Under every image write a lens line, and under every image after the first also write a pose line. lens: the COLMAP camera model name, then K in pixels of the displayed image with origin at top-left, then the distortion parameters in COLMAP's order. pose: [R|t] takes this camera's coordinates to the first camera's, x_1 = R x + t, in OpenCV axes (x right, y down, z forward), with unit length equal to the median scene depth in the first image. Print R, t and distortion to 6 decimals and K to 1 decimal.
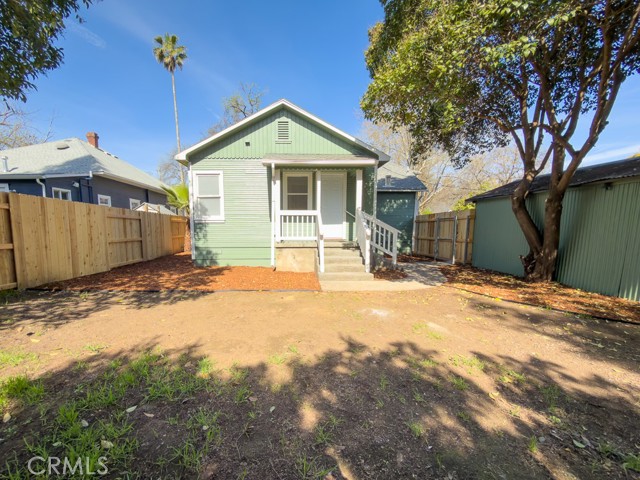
lens RADIAL K [[269.5, 0, 301.5], [0, 269.5, 258.1], [0, 0, 1]] dist [-0.000241, -0.000046]
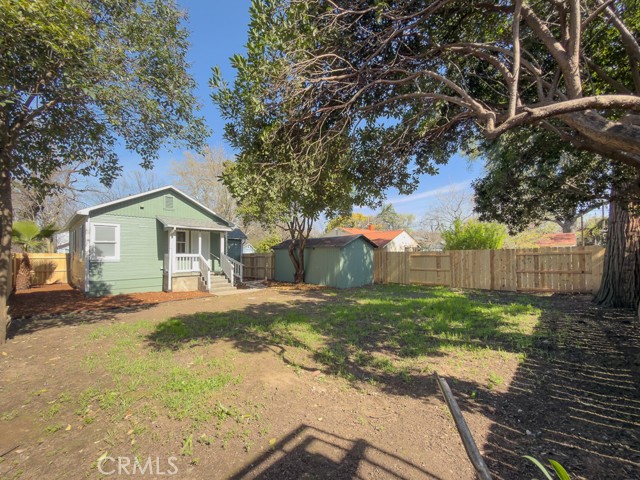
lens RADIAL K [[257.9, 0, 323.5], [0, 257.9, 246.1], [0, 0, 1]] dist [-0.001149, -0.000119]
pose [[0.696506, 0.021725, 0.717222, -0.517282], [0.085731, 0.989862, -0.113238, 0.025652], [-0.712411, 0.140359, 0.687582, -0.645657]]
